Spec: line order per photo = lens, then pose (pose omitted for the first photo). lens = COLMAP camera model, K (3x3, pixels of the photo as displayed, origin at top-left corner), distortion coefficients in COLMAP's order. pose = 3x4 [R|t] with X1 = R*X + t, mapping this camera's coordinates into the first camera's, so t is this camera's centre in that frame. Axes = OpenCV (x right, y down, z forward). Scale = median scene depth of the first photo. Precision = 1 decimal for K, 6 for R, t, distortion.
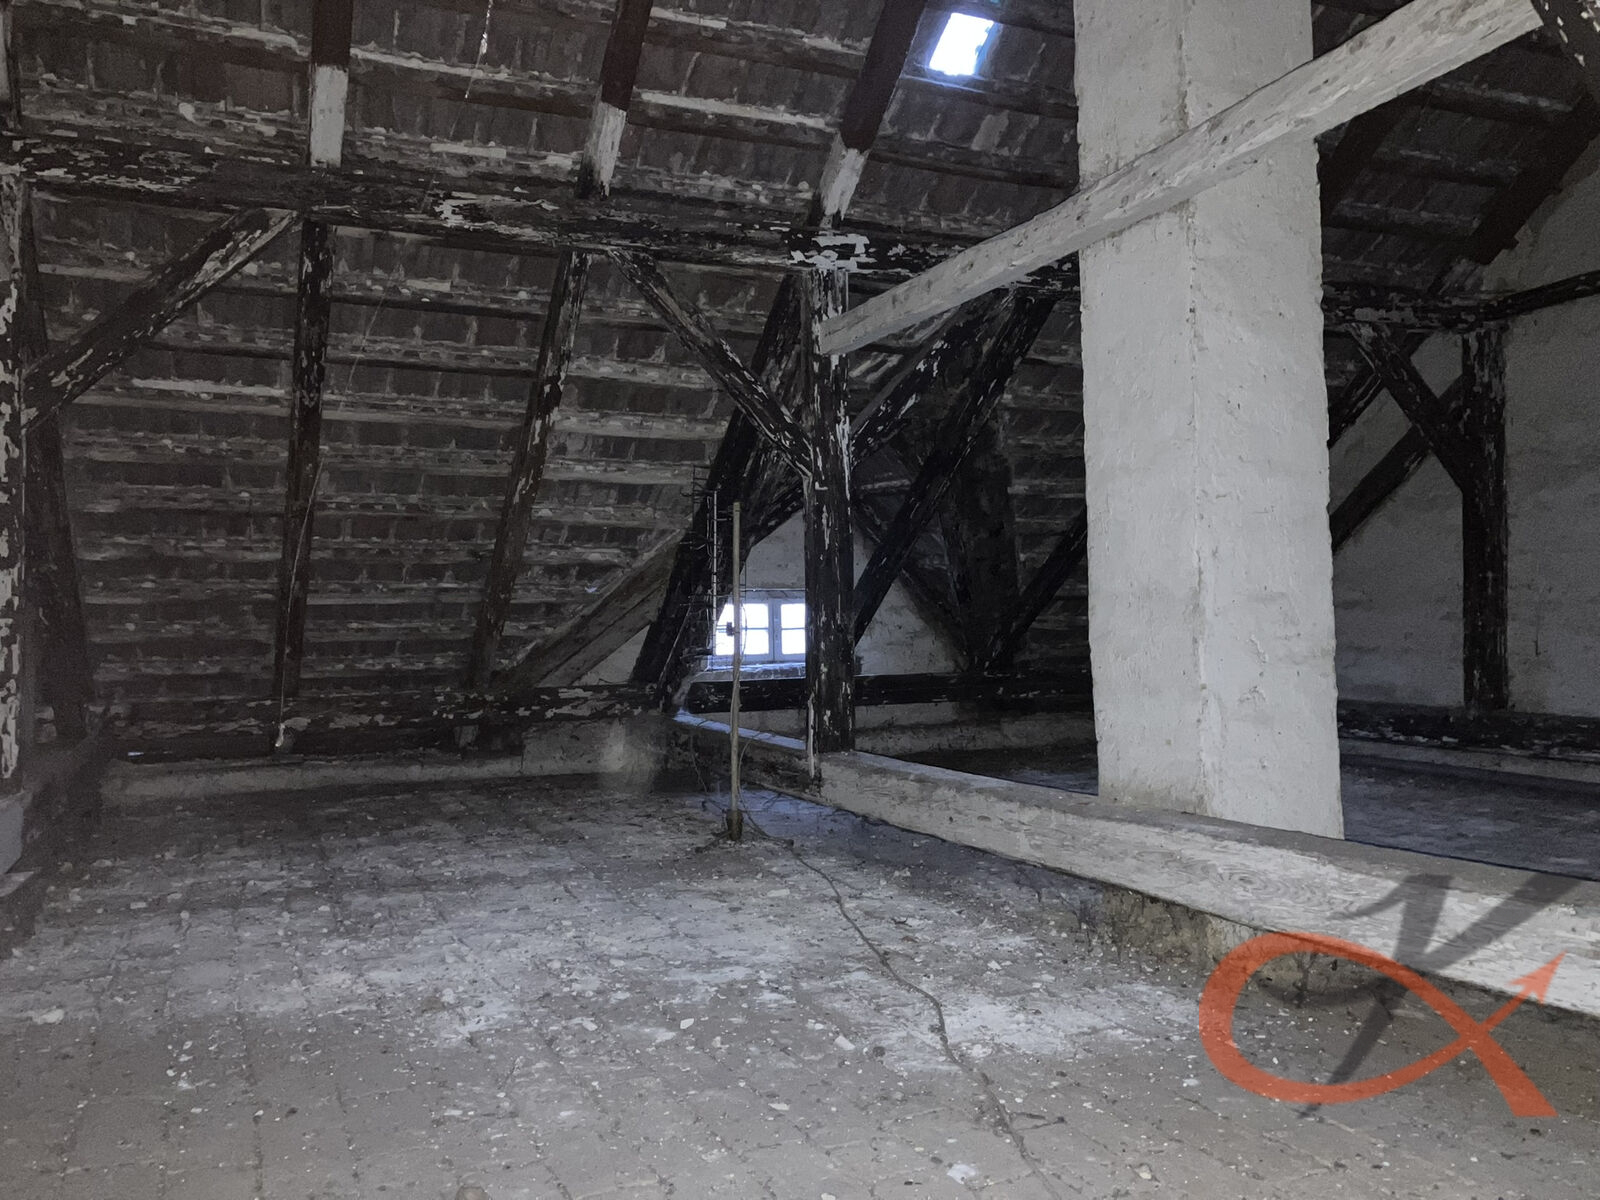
lens RADIAL K [[1296.7, 0, 805.8], [0, 1296.7, 607.5], [0, 0, 1]] dist [0.043354, -0.067357]
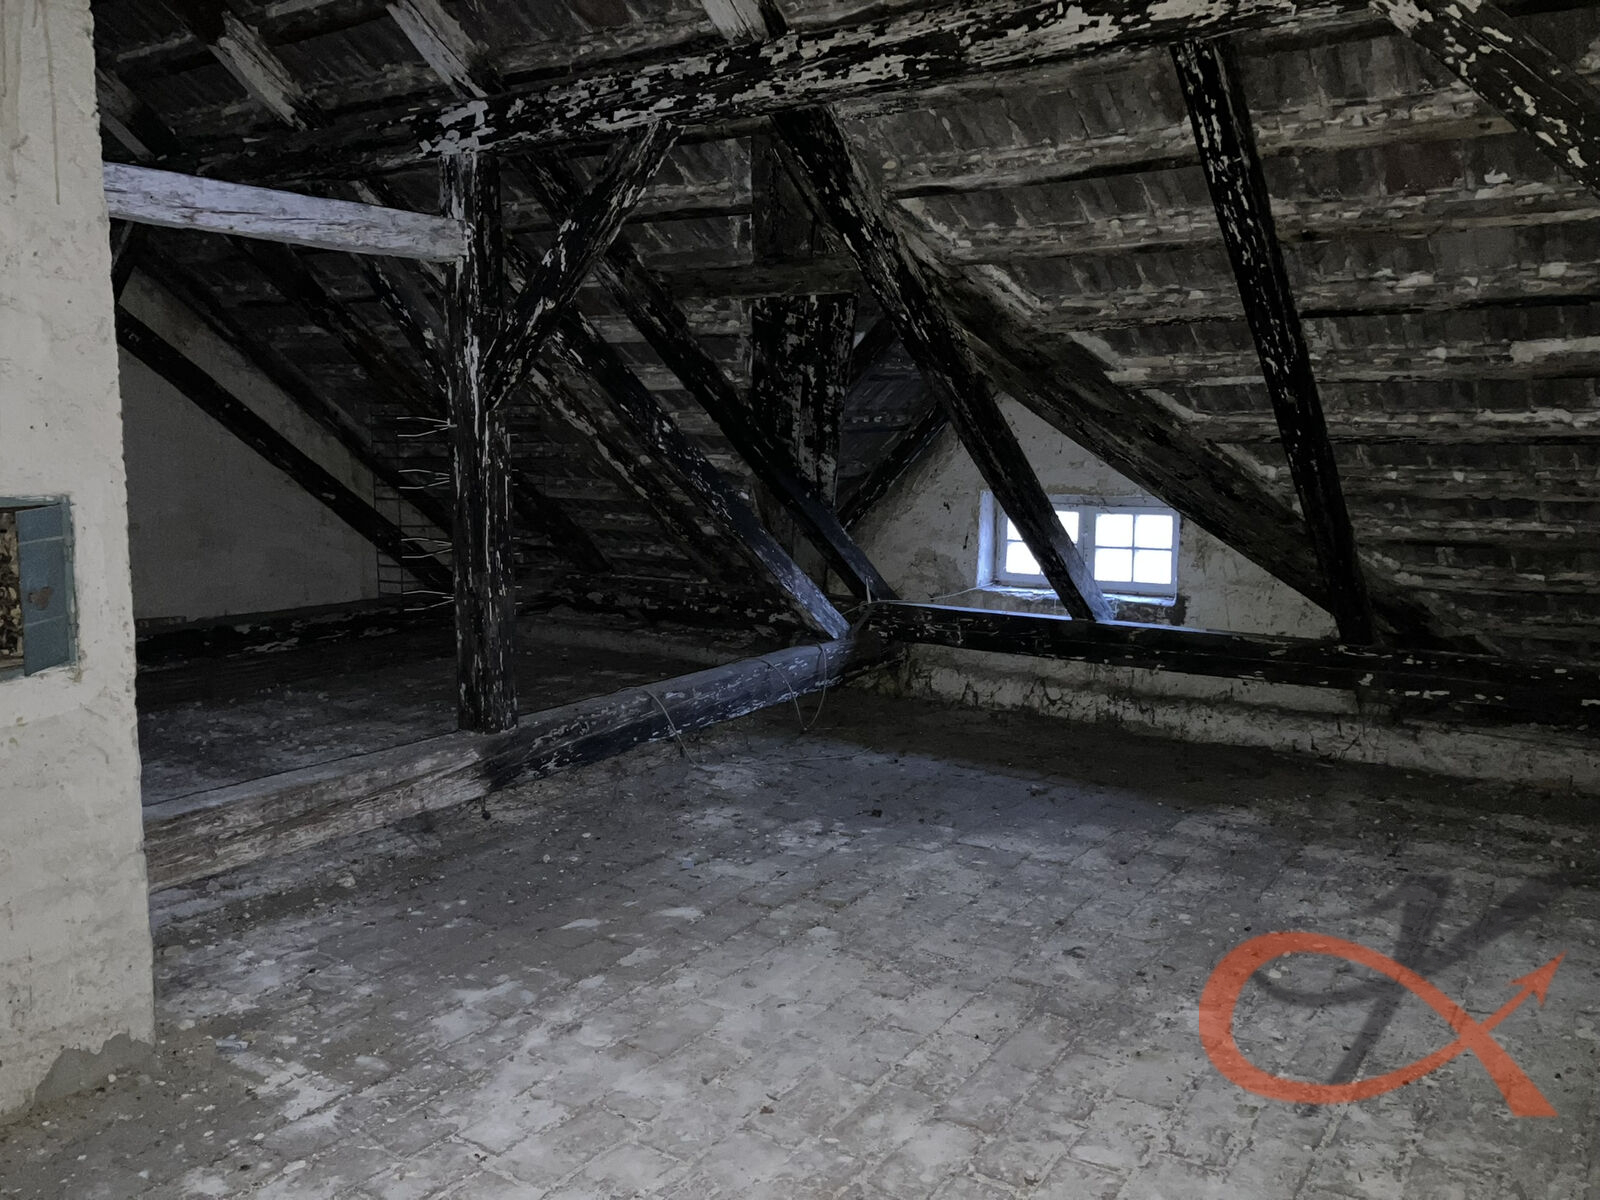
lens RADIAL K [[1296.7, 0, 800.9], [0, 1296.7, 587.8], [0, 0, 1]] dist [0.043354, -0.067357]
pose [[0.525844, 0.126234, -0.841162, 0.848881], [-0.003253, 0.989217, 0.146419, -0.110723], [0.850575, -0.074257, 0.520585, 0.733836]]
